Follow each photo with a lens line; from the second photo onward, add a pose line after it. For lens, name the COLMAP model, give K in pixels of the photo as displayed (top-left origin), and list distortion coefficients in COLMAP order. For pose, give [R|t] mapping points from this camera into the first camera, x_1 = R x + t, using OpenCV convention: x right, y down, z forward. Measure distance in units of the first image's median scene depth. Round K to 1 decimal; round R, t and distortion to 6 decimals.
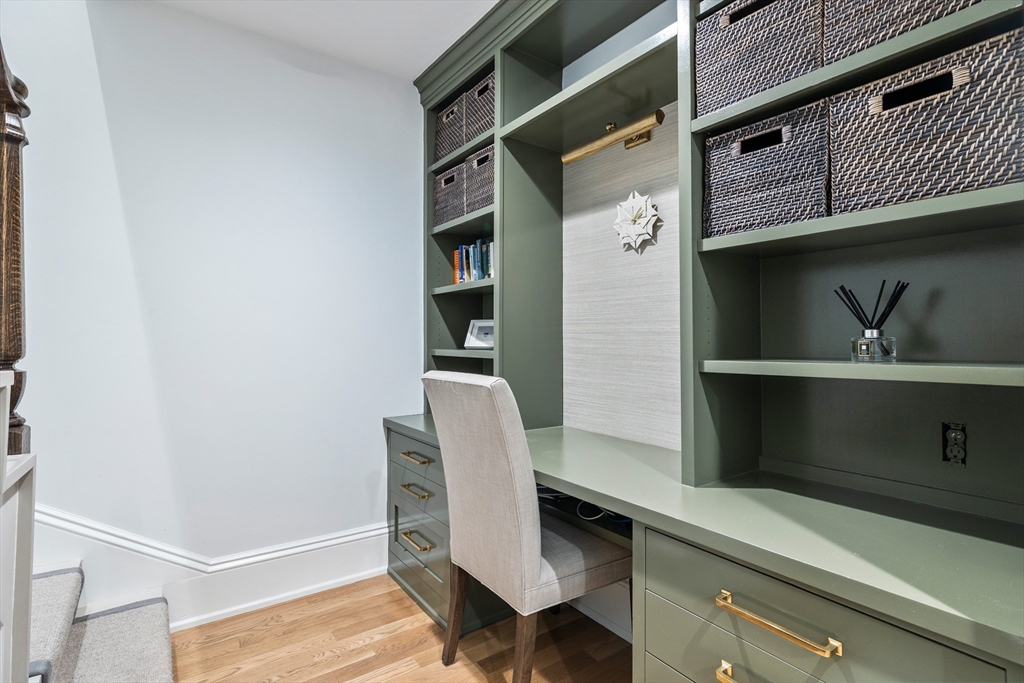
lens RADIAL K [[501.8, 0, 512.7], [0, 501.8, 335.3], [0, 0, 1]] dist [-0.003190, -0.000438]
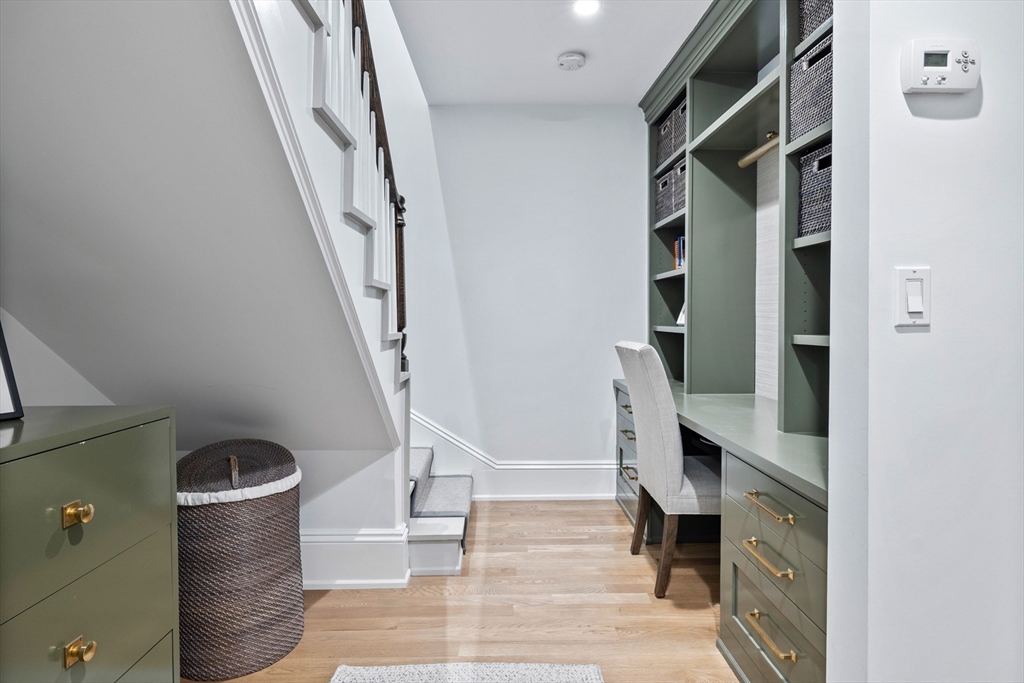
lens RADIAL K [[559.7, 0, 514.3], [0, 559.7, 337.0], [0, 0, 1]] dist [0.001738, 0.000293]
pose [[0.832009, 0.017383, -0.554490, 0.380251], [0.007923, 0.999035, 0.043207, -0.007434], [0.554706, -0.040342, 0.831068, -0.378610]]
